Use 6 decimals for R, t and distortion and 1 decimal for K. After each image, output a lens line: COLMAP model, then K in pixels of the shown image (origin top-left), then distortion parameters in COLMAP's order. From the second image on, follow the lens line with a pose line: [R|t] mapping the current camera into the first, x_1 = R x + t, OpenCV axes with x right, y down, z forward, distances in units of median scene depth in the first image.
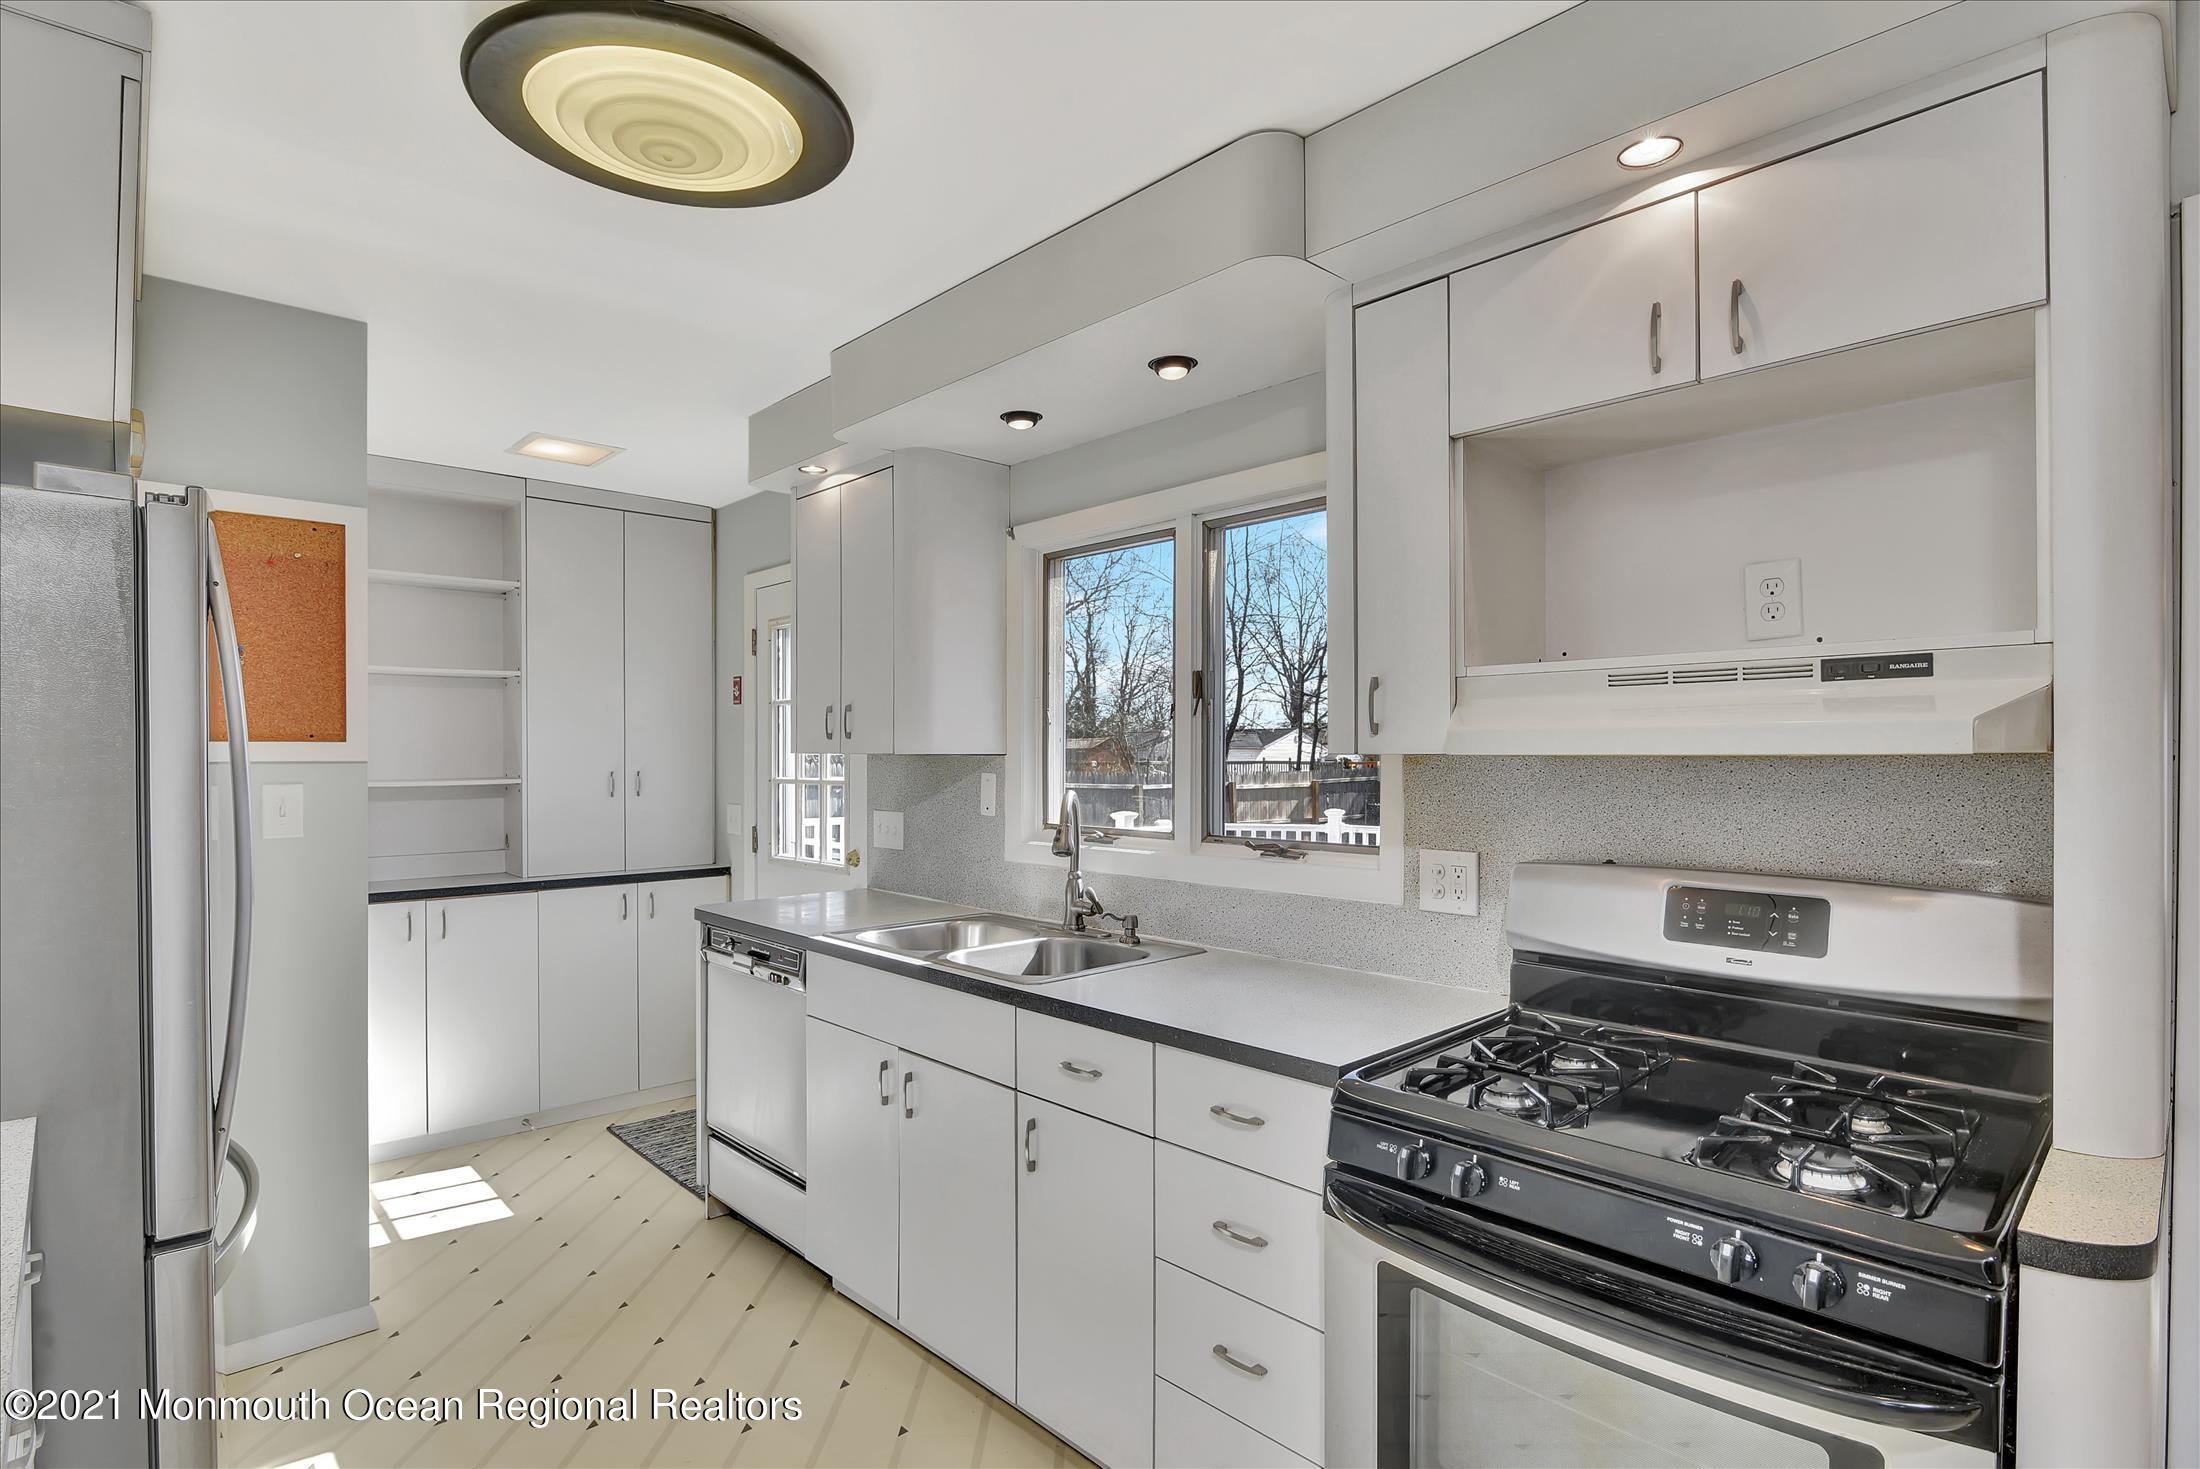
lens RADIAL K [[1088.2, 0, 1088.9], [0, 1088.2, 765.3], [0, 0, 1]] dist [-0.017860, -0.002127]
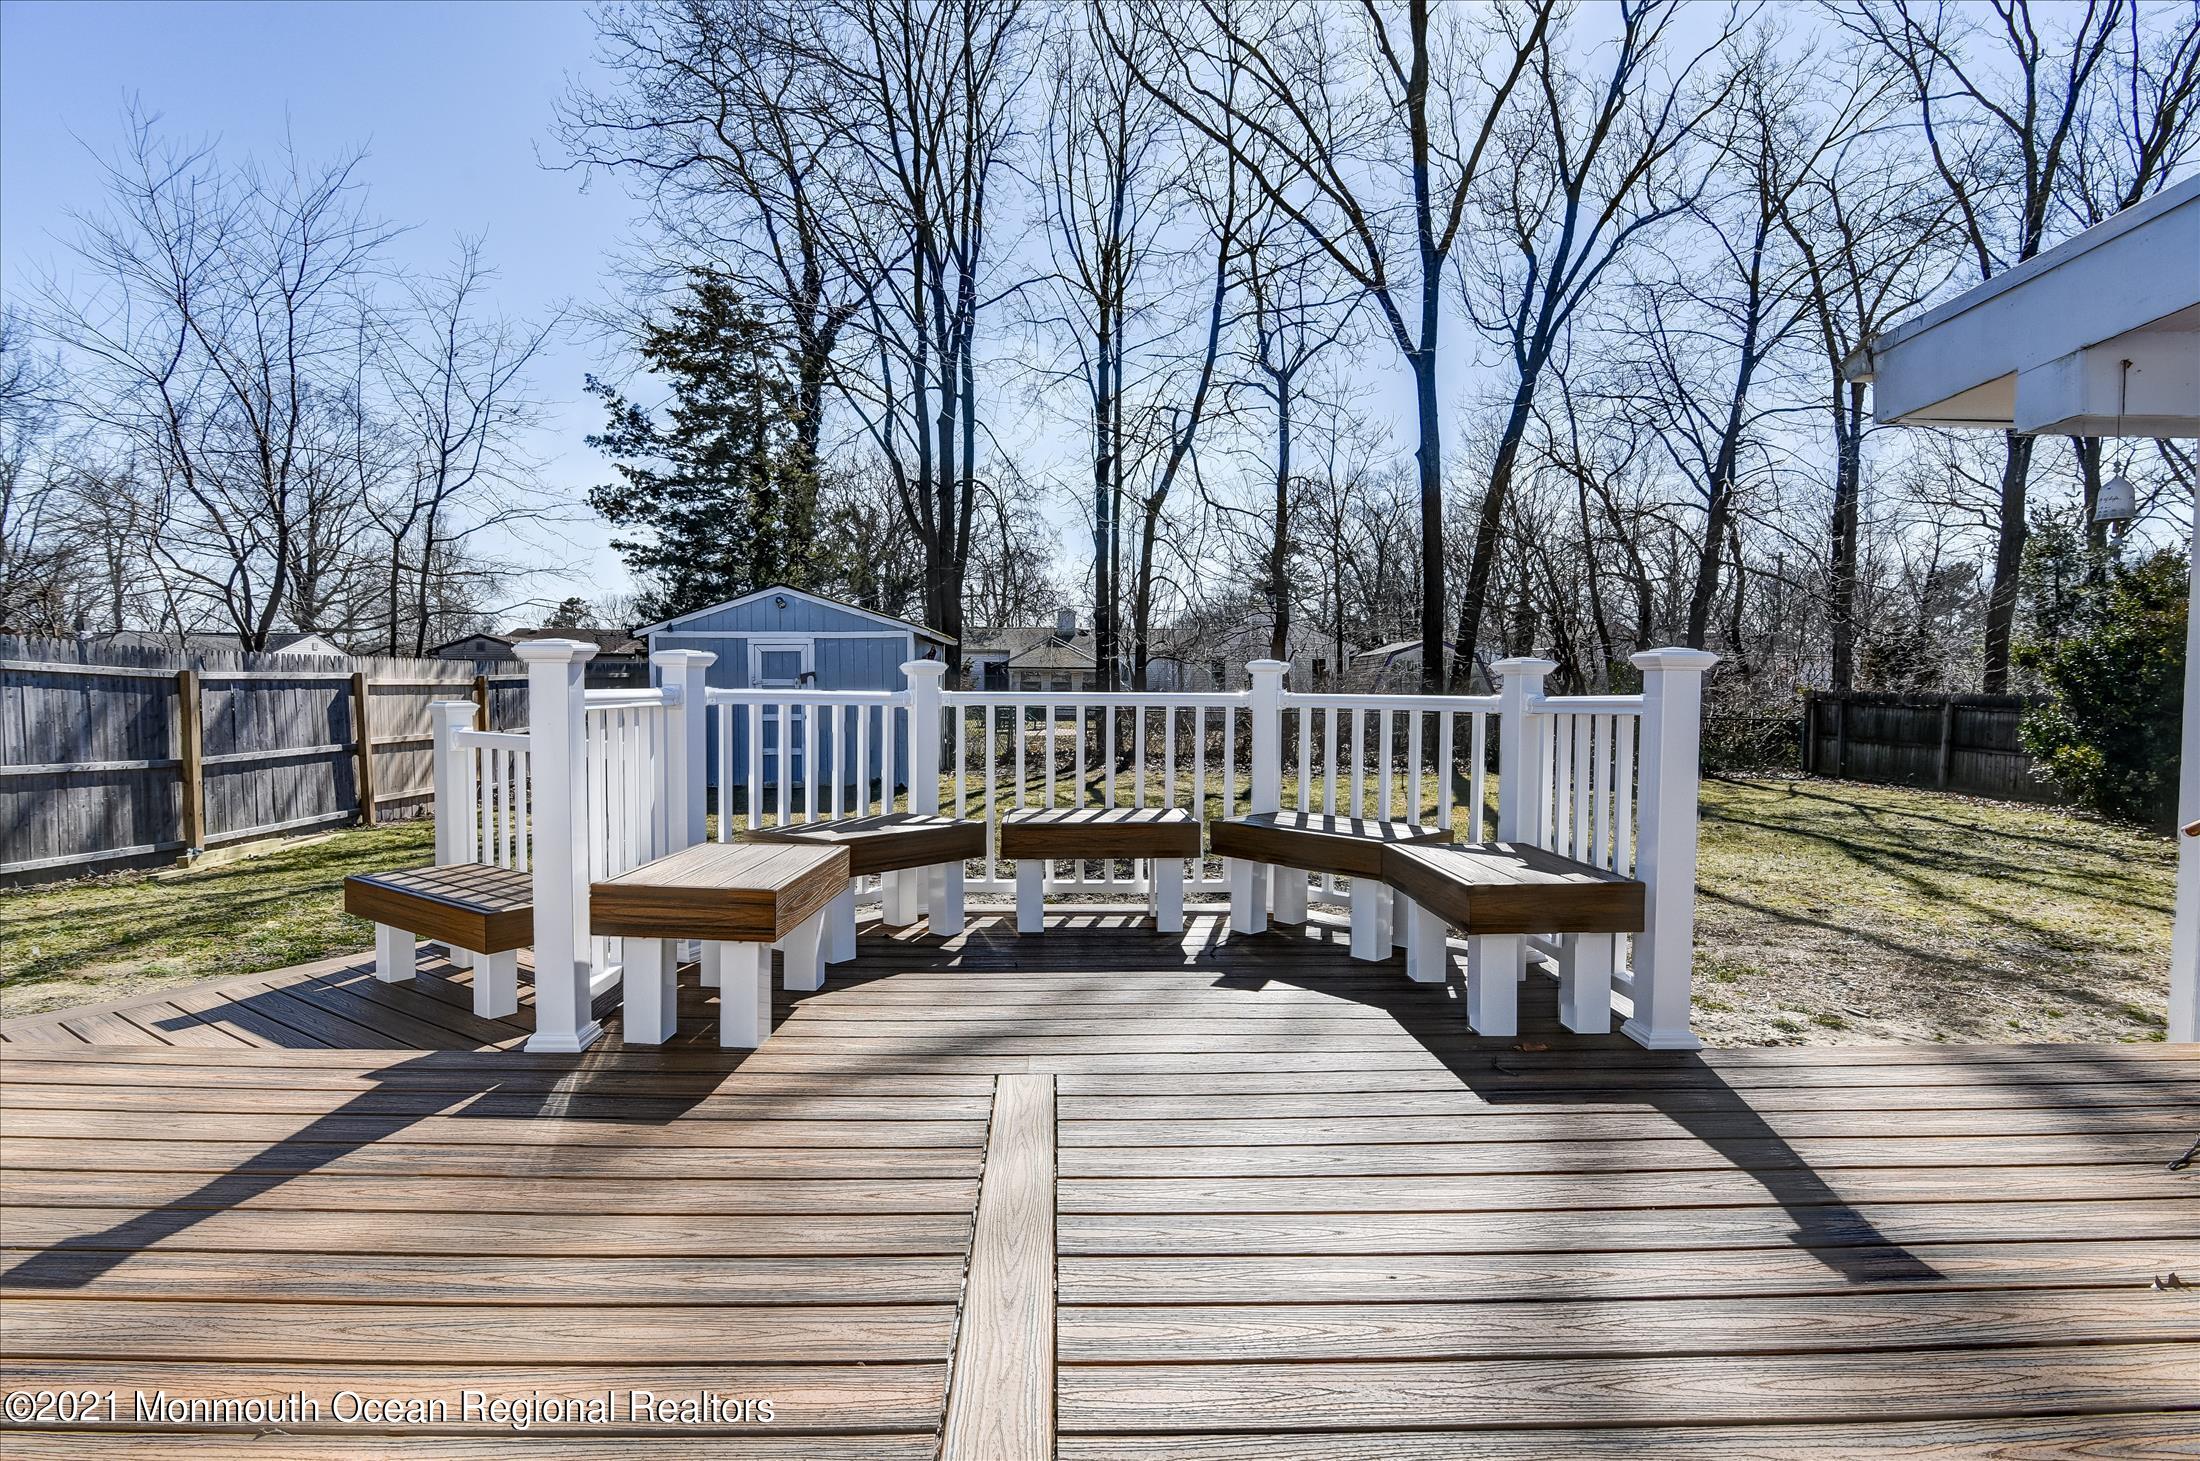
lens RADIAL K [[1088.2, 0, 1087.9], [0, 1088.2, 728.3], [0, 0, 1]] dist [-0.017860, -0.002127]
pose [[0.665869, -0.030162, 0.745459, -0.038121], [0.004660, 0.999331, 0.036272, 0.020639], [-0.746054, -0.020679, 0.665564, 0.233373]]
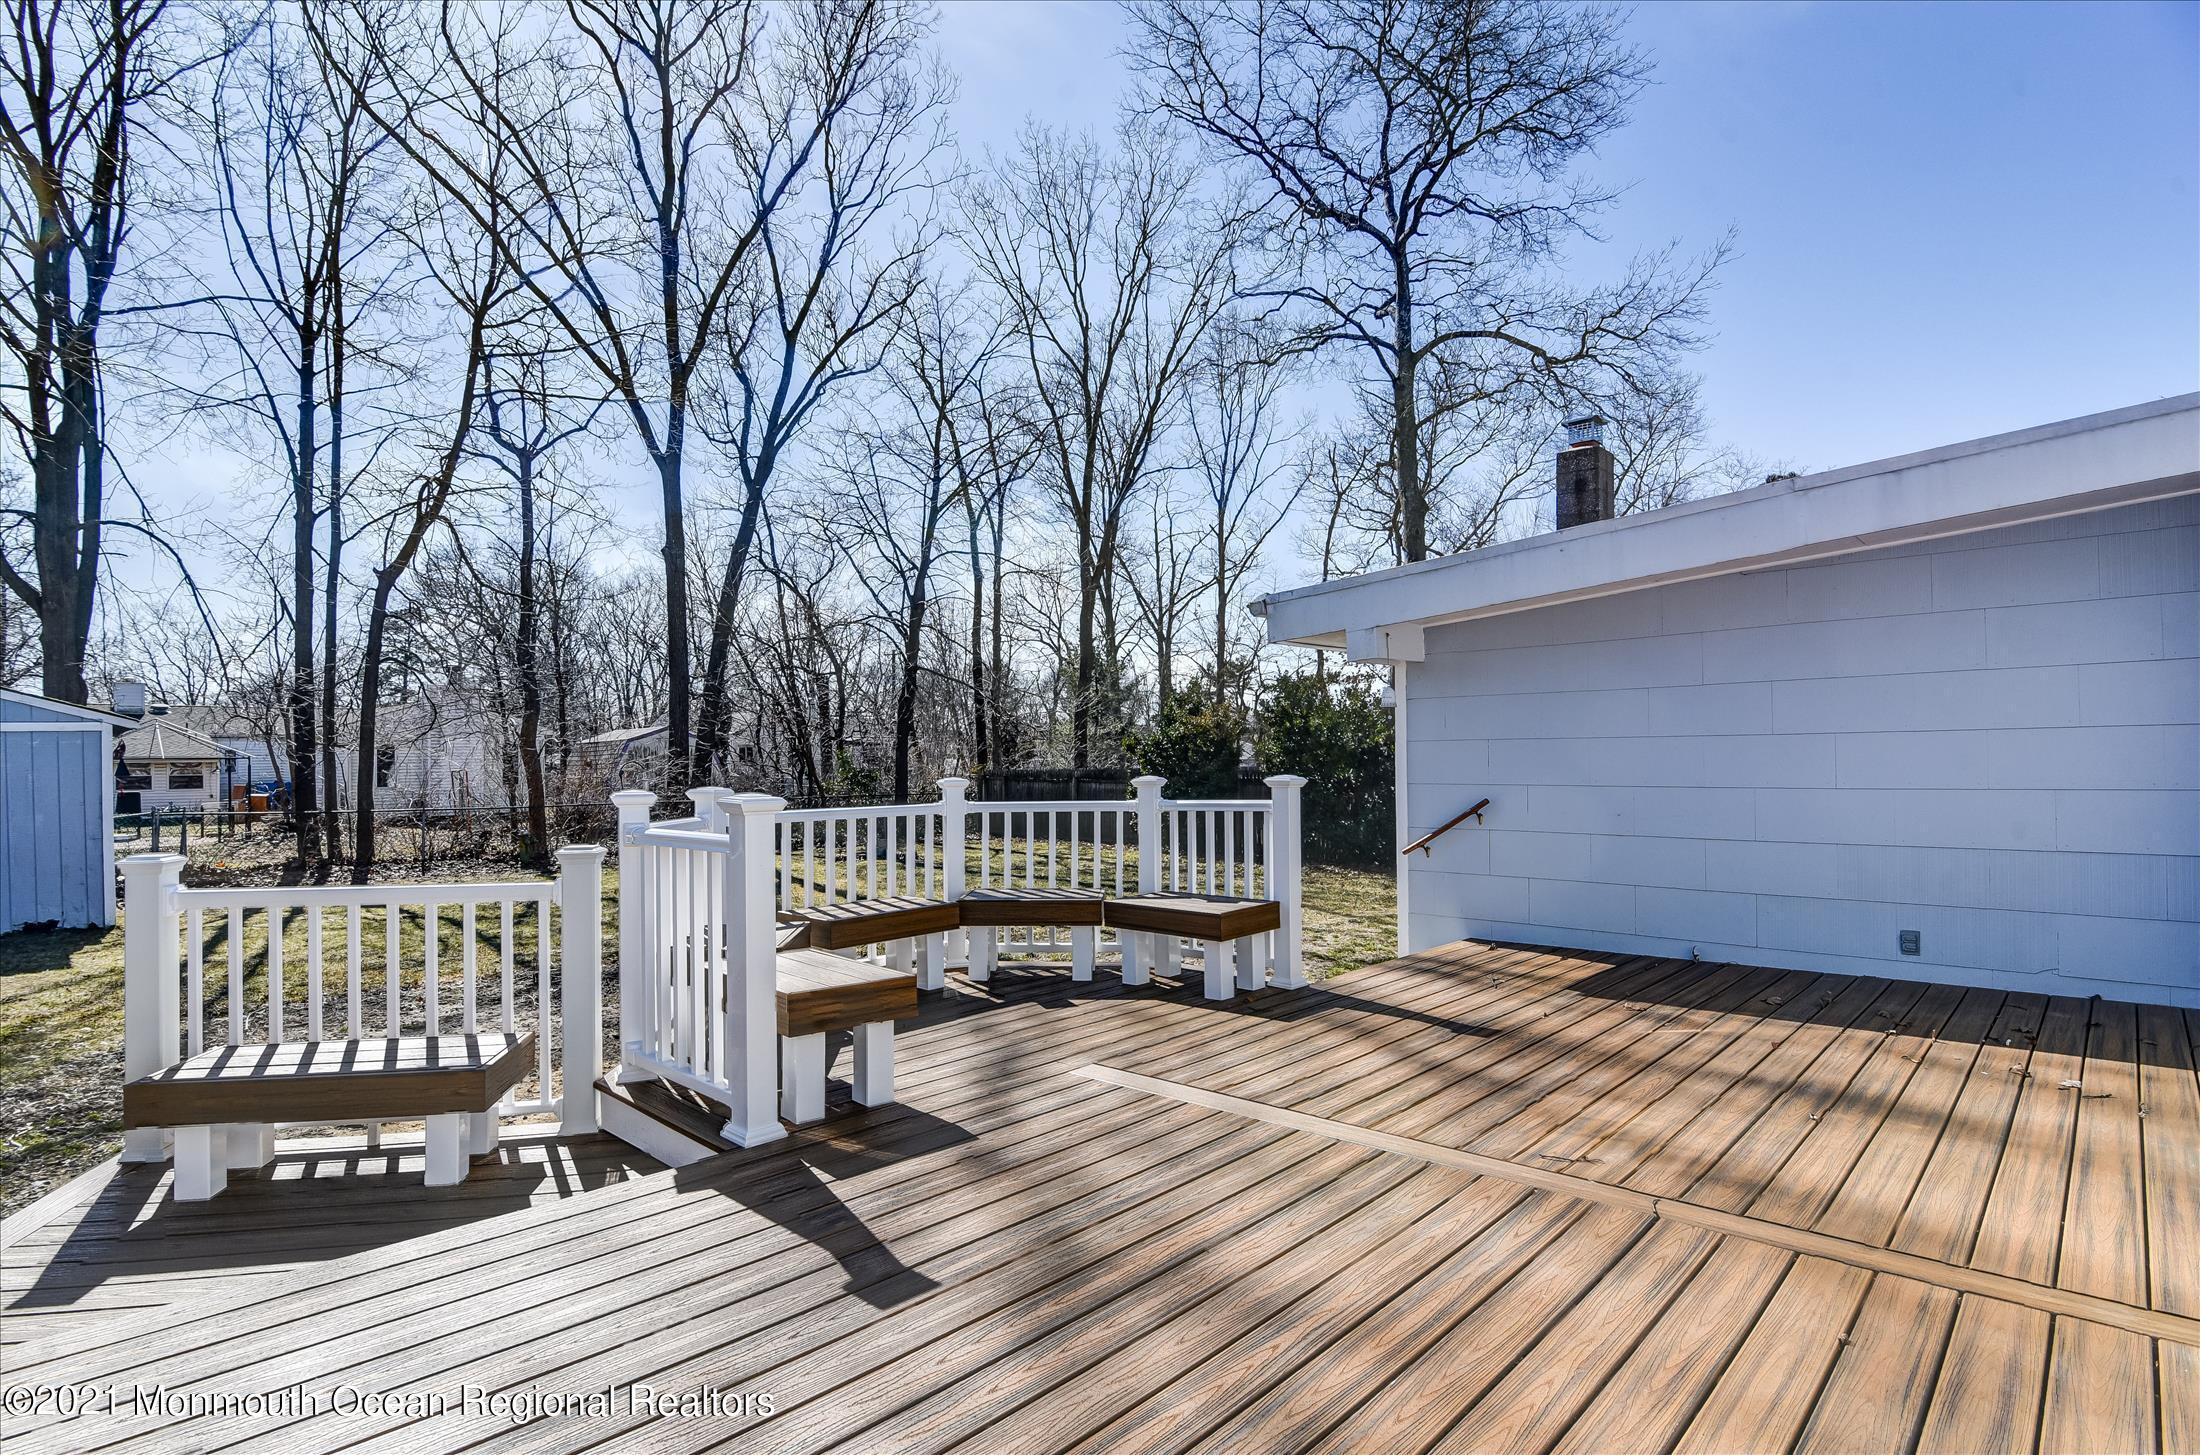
lens RADIAL K [[1077.9, 0, 1099.4], [0, 1077.9, 745.1], [0, 0, 1]] dist [-0.020857, 0.000365]
pose [[-0.051456, 0.009071, 0.998634, -0.131011], [0.024807, 0.999662, -0.007802, 0.010671], [-0.998367, 0.024372, -0.051663, 0.316875]]
